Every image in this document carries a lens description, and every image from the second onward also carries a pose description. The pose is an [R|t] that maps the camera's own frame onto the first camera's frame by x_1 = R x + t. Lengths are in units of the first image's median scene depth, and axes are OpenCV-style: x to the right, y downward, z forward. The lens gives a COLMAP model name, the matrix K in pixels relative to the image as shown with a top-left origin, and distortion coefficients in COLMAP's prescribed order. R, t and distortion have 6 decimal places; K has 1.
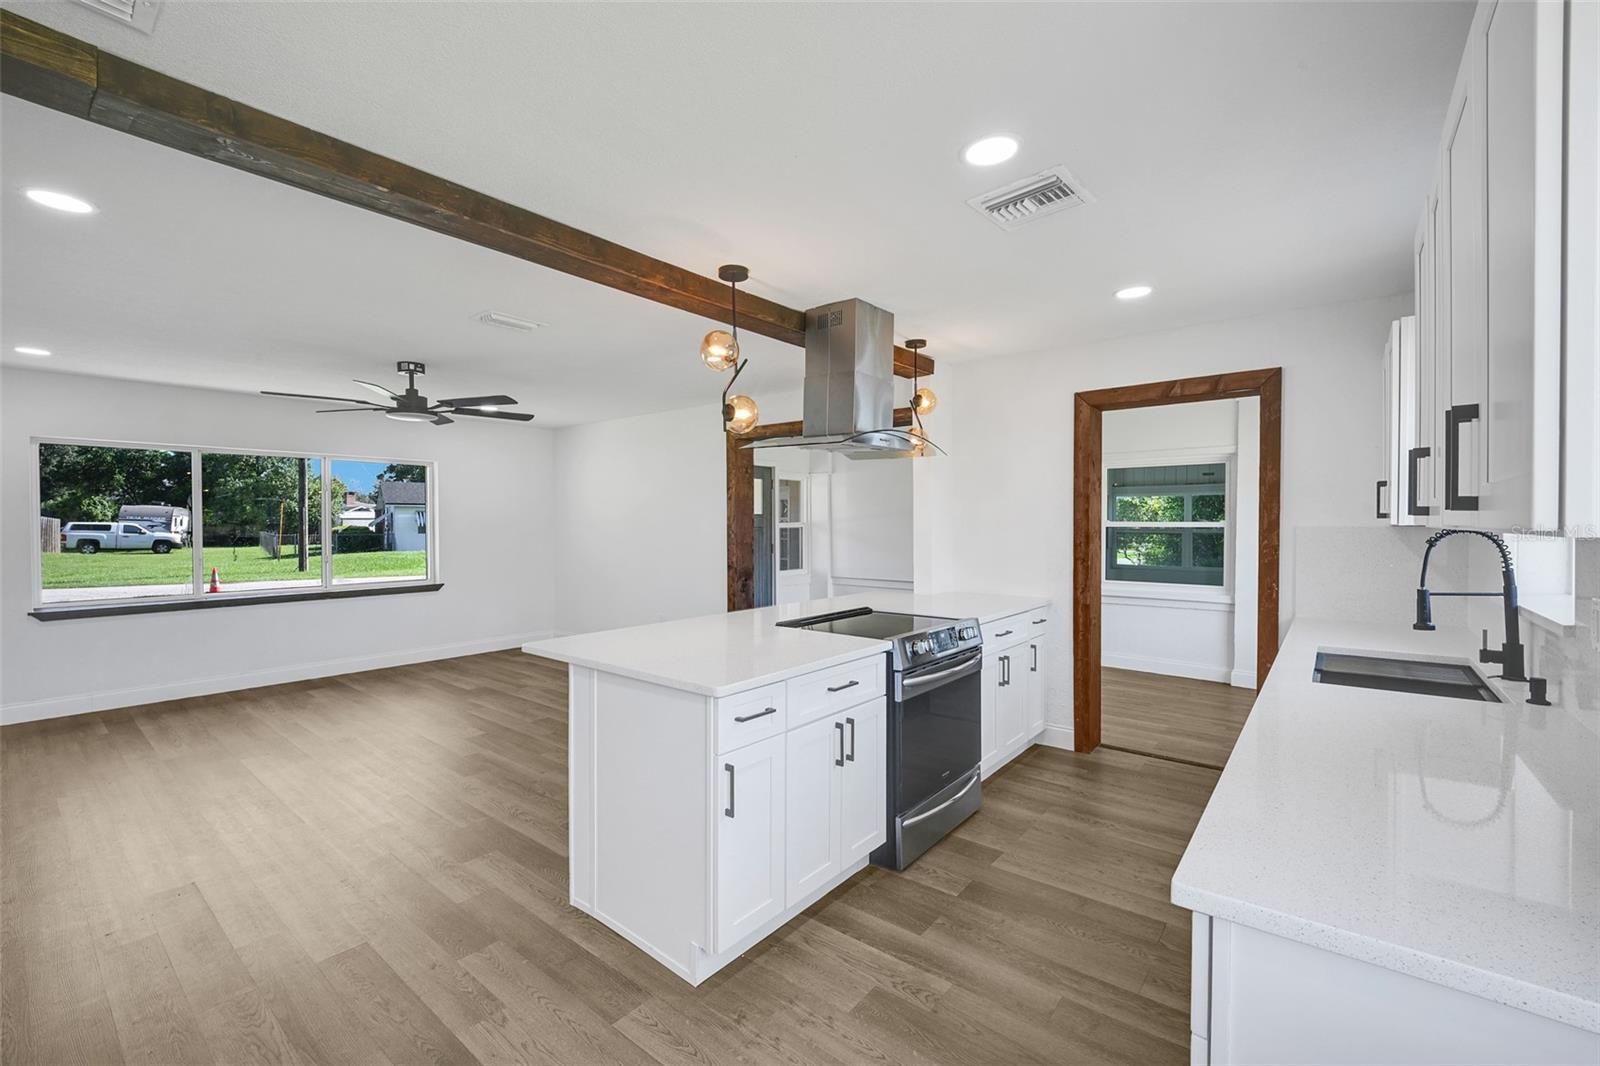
lens RADIAL K [[666.5, 0, 789.2], [0, 666.5, 526.9], [0, 0, 1]] dist [-0.000884, -0.000168]
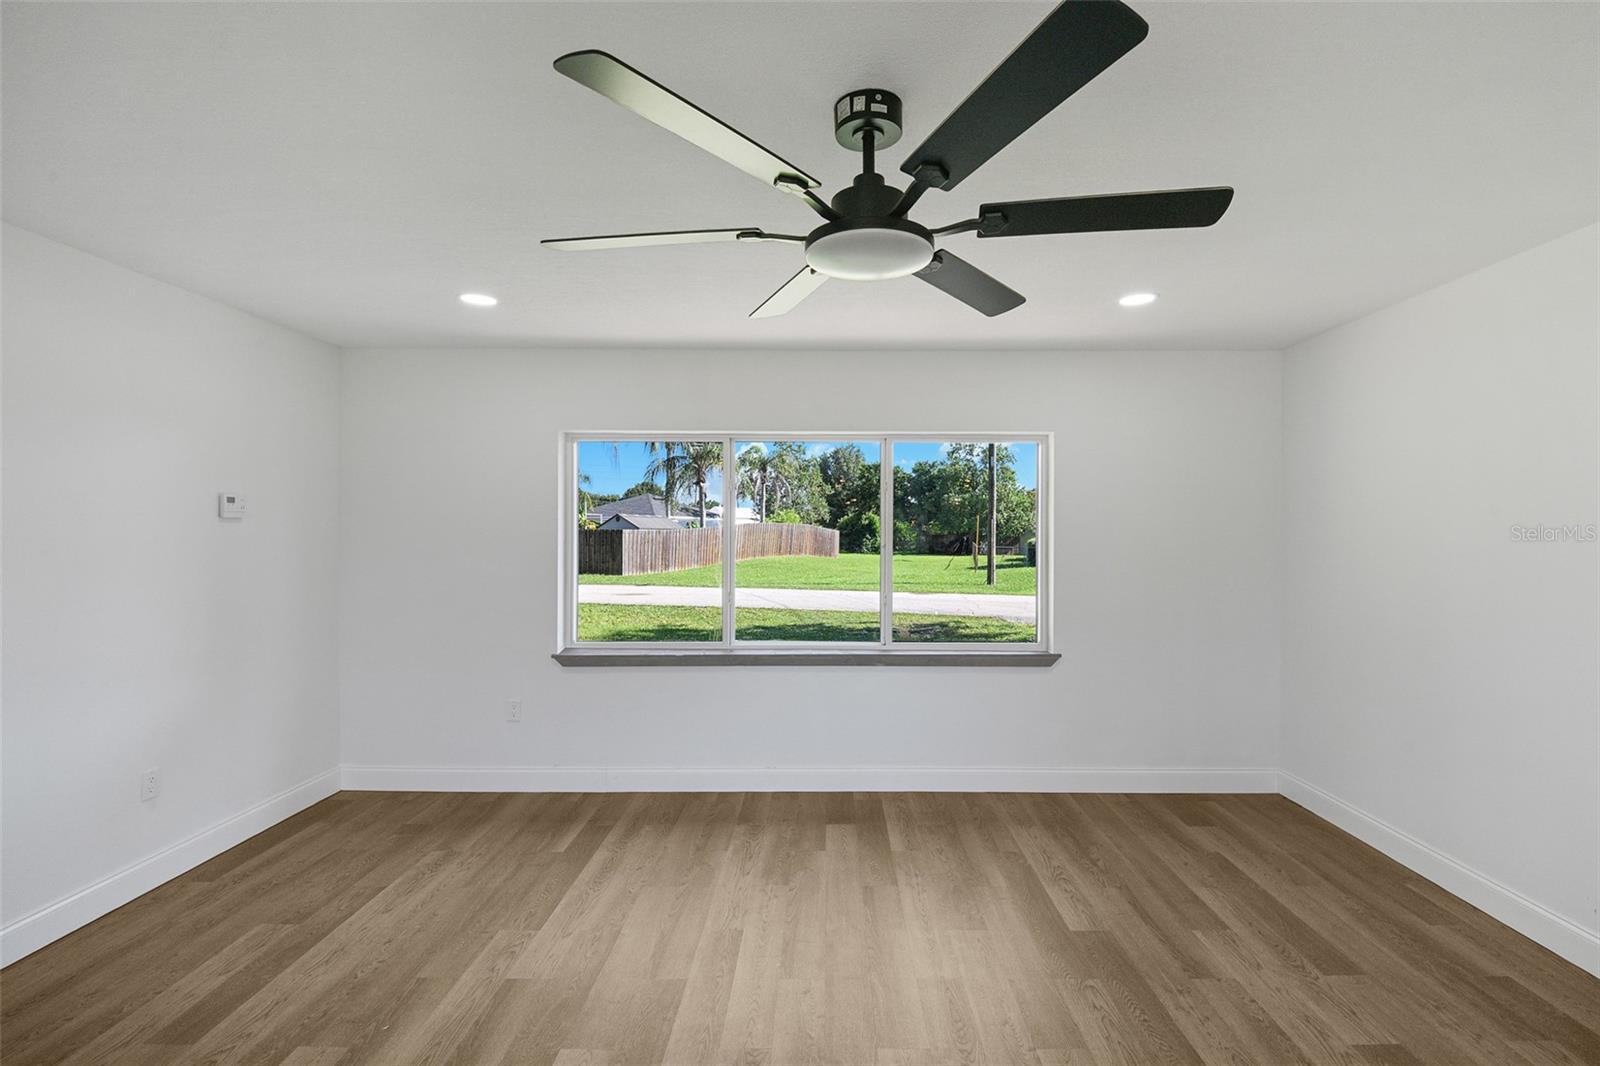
lens RADIAL K [[741.3, 0, 815.1], [0, 741.3, 530.5], [0, 0, 1]] dist [0.029144, -0.032707]
pose [[0.627154, 0.002395, -0.778892, -0.041897], [-0.012240, 0.999902, -0.006782, -0.001698], [0.778799, 0.013787, 0.627122, 0.113249]]
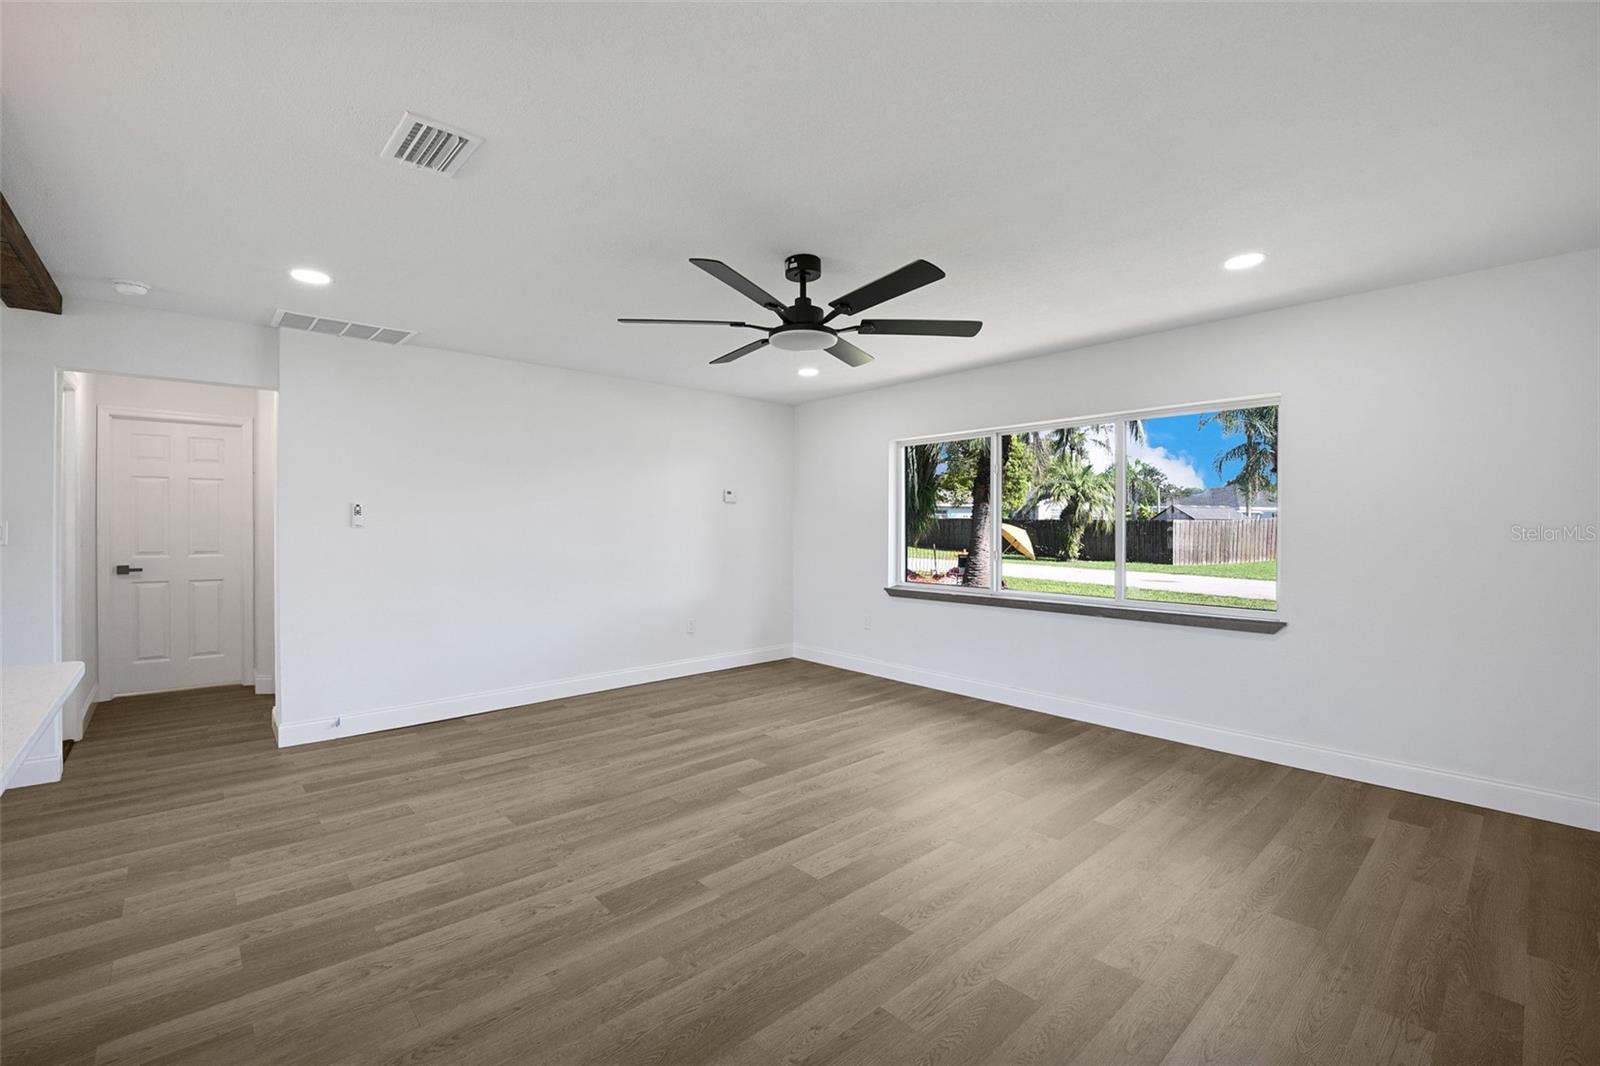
lens RADIAL K [[671.0, 0, 803.3], [0, 671.0, 524.2], [0, 0, 1]] dist [-0.001110, -0.000524]
pose [[-0.147265, 0.000180, -0.989097, 0.014761], [-0.012503, 0.999920, 0.002043, 0.003098], [0.989018, 0.012668, -0.147251, 0.170534]]
